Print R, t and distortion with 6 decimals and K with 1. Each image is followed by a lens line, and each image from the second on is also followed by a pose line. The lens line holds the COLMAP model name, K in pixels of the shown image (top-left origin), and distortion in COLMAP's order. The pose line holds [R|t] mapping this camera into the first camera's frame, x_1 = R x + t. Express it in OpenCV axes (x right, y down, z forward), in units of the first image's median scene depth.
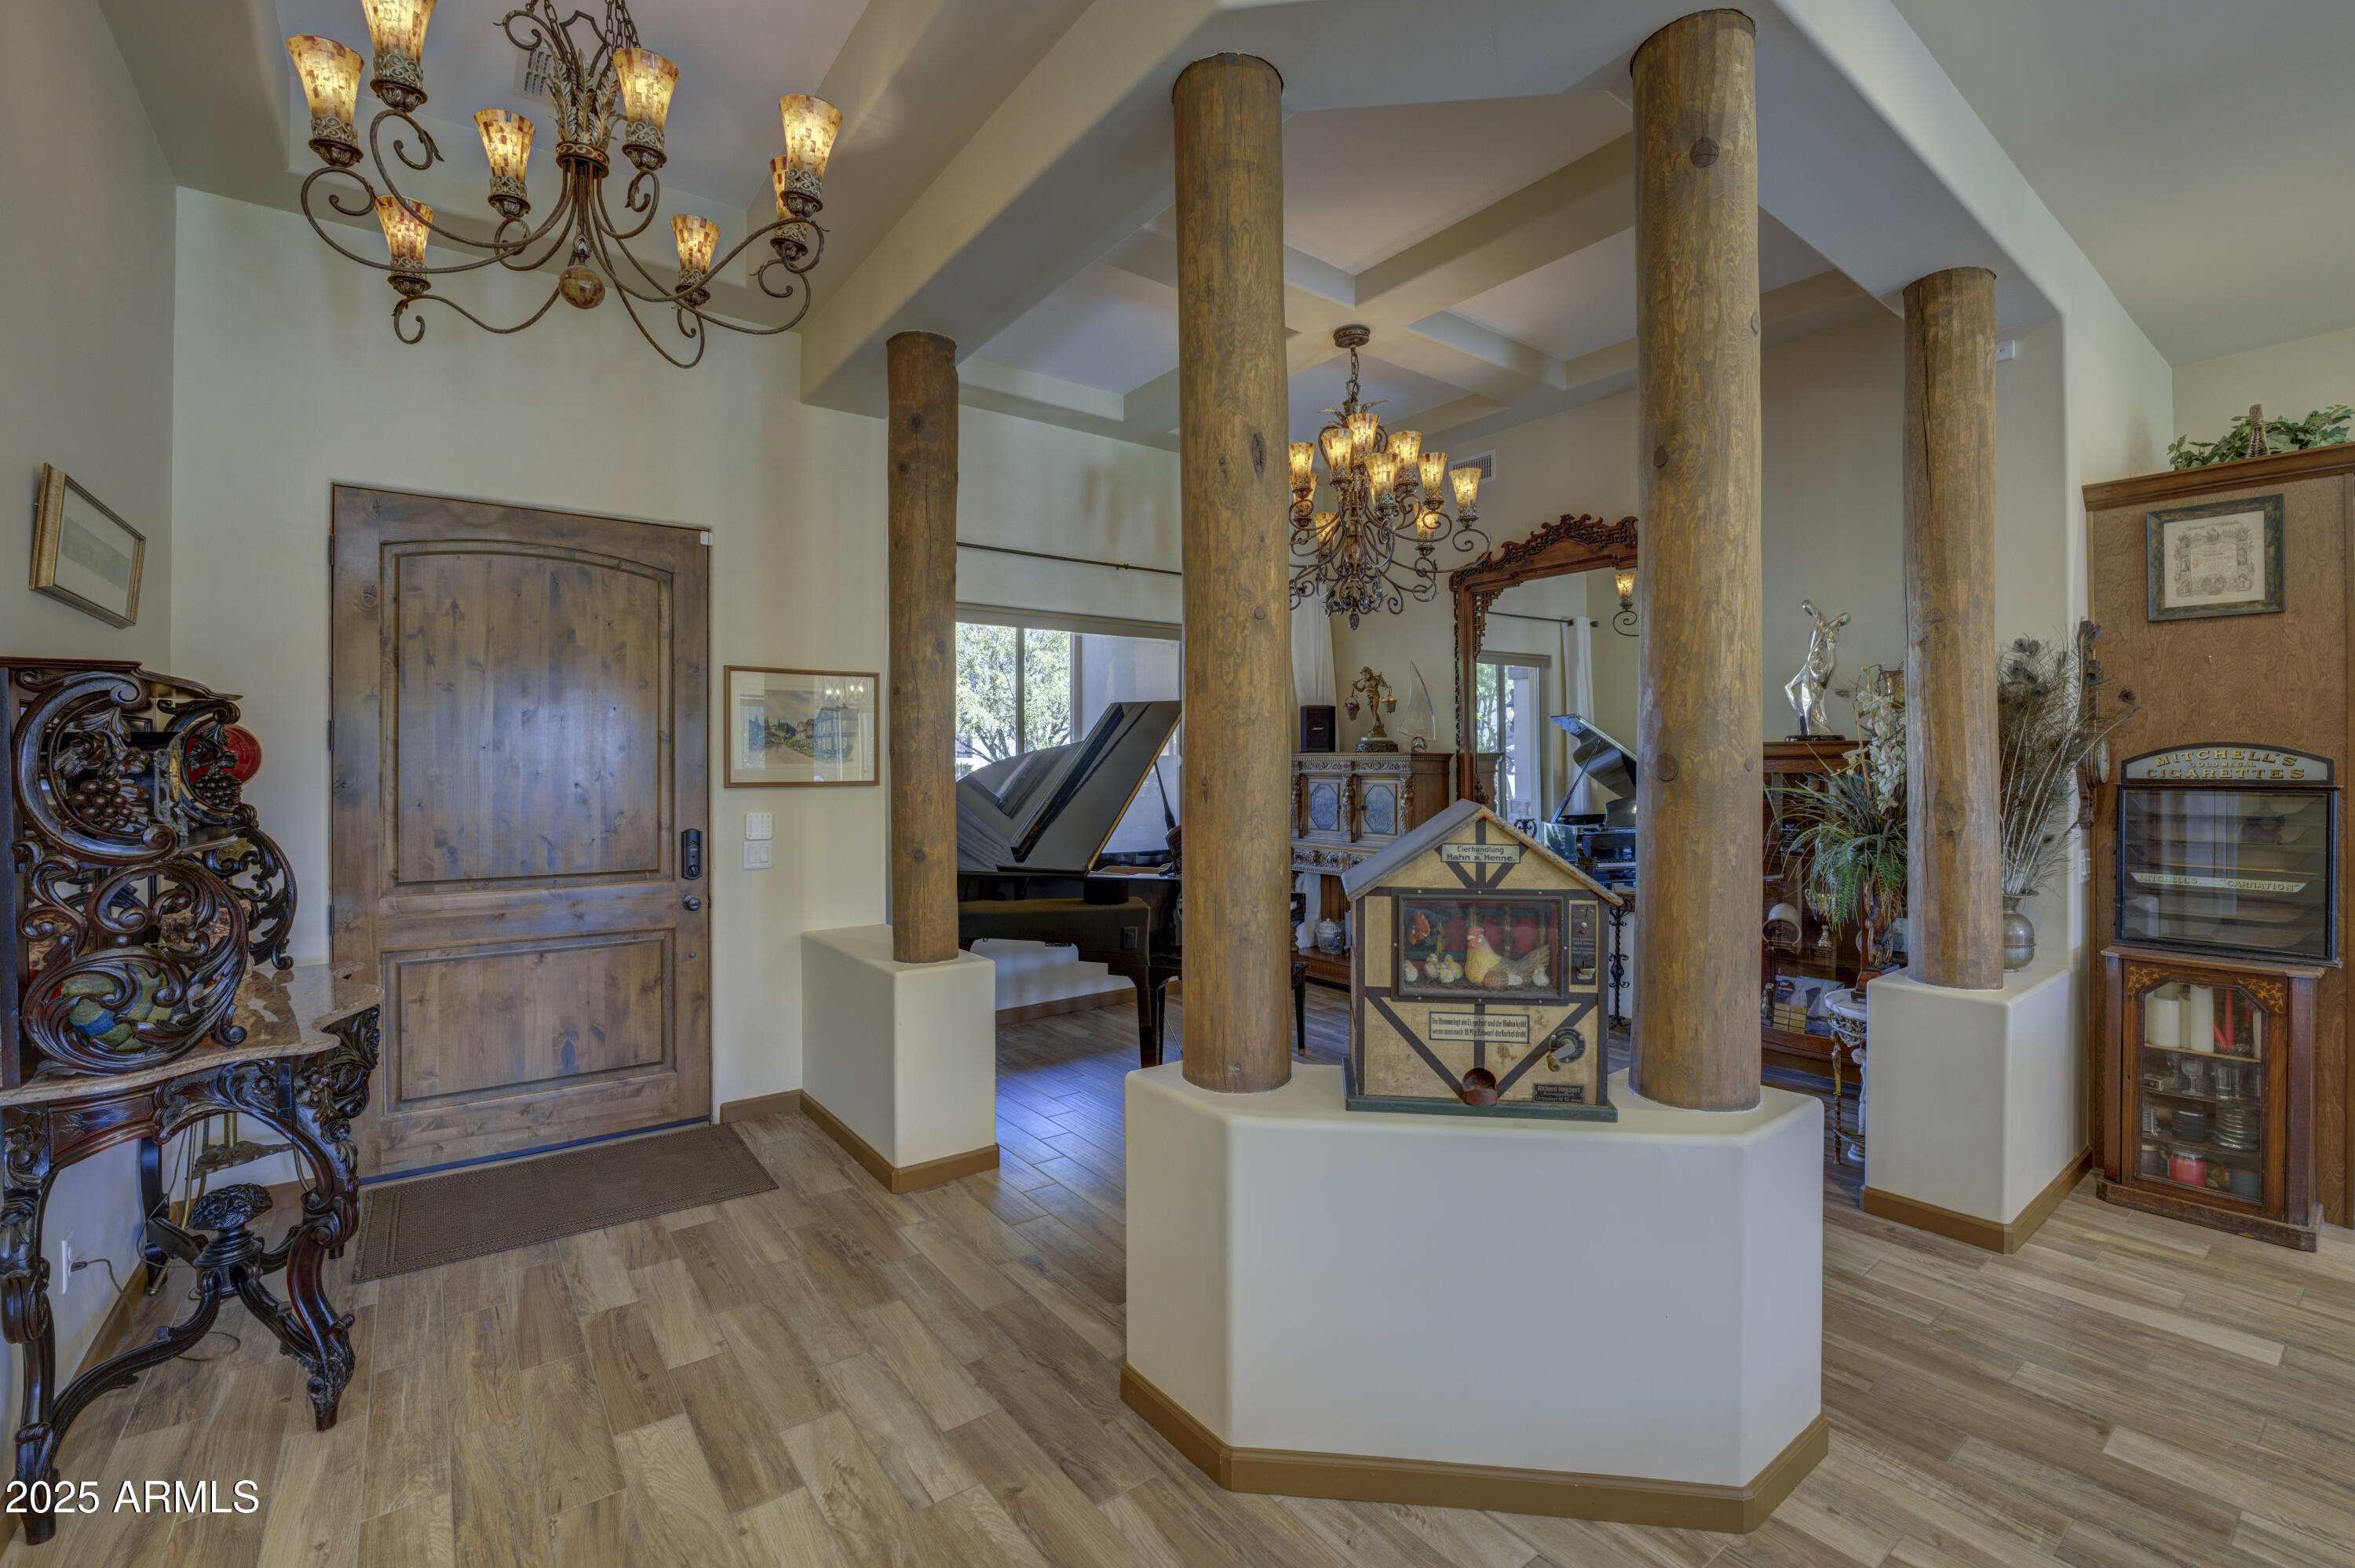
lens RADIAL K [[995.7, 0, 1179.2], [0, 995.7, 770.0], [0, 0, 1]] dist [-0.004011, -0.000535]
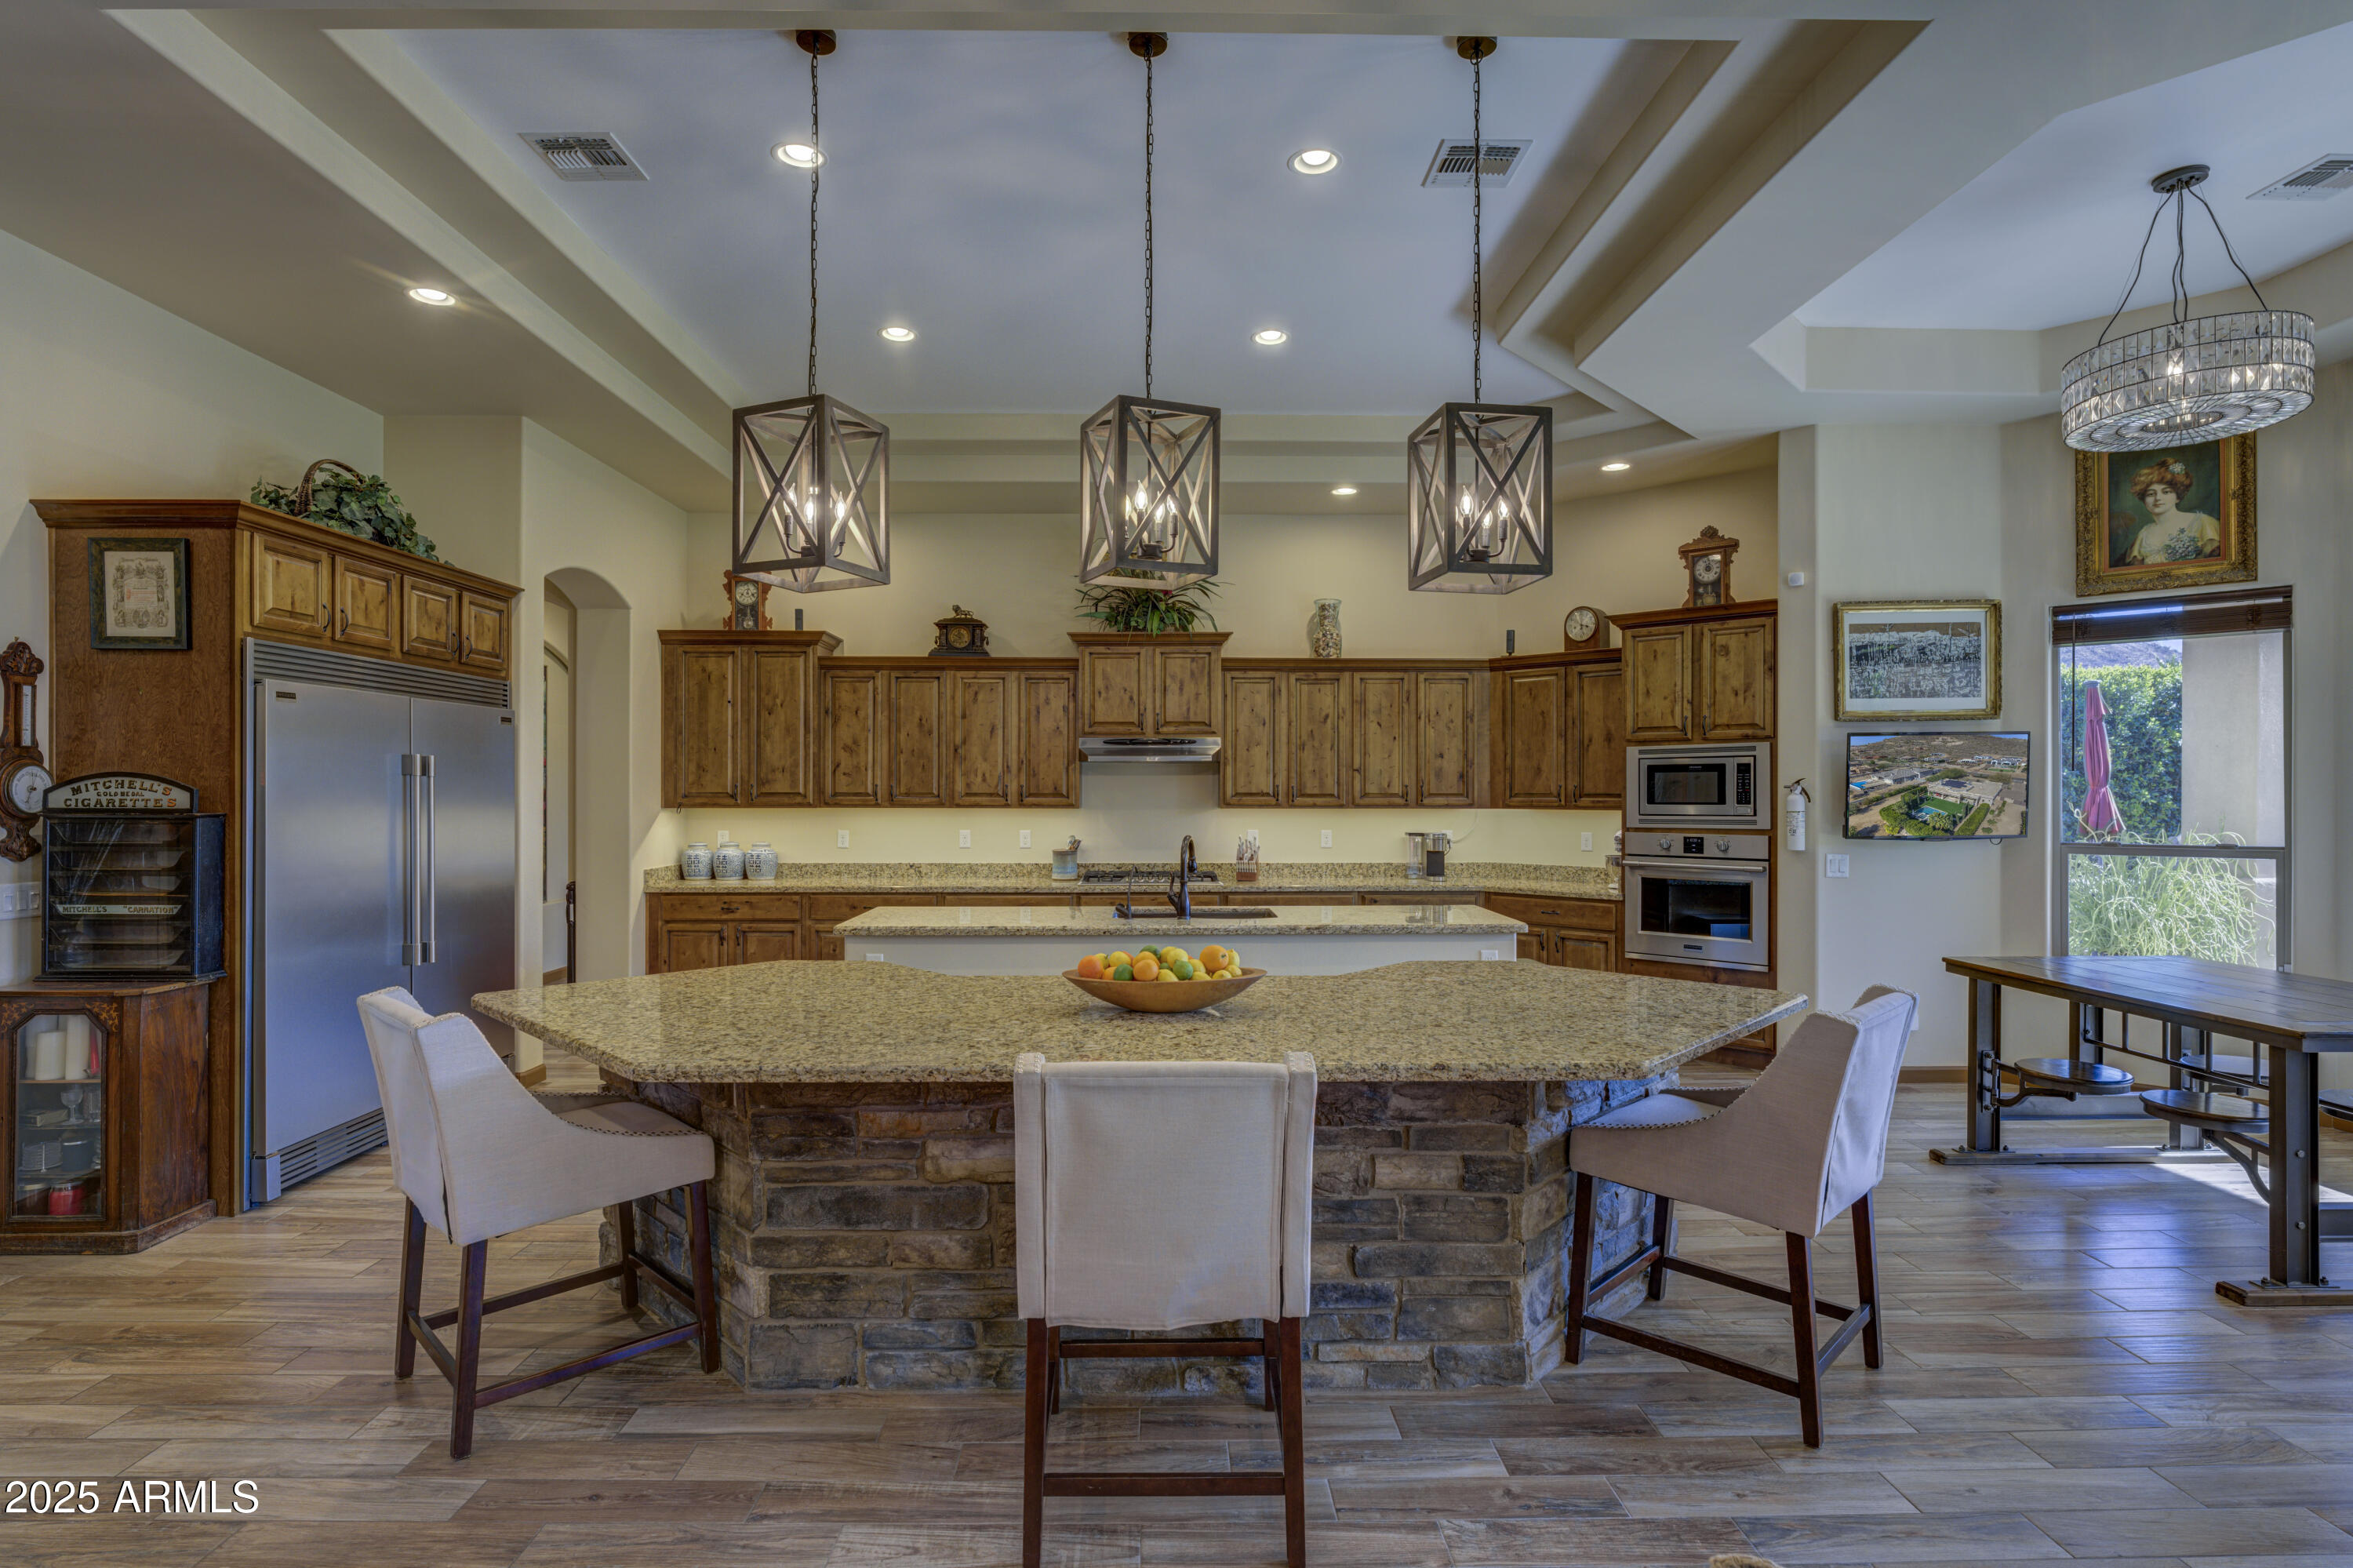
lens RADIAL K [[1122.7, 0, 1170.8], [0, 1122.7, 795.0], [0, 0, 1]] dist [-0.001532, -0.000320]
pose [[0.612777, -0.001427, 0.790254, 0.787311], [0.002932, 0.999996, -0.000468, -0.000218], [-0.790250, 0.002603, 0.612779, -0.555258]]
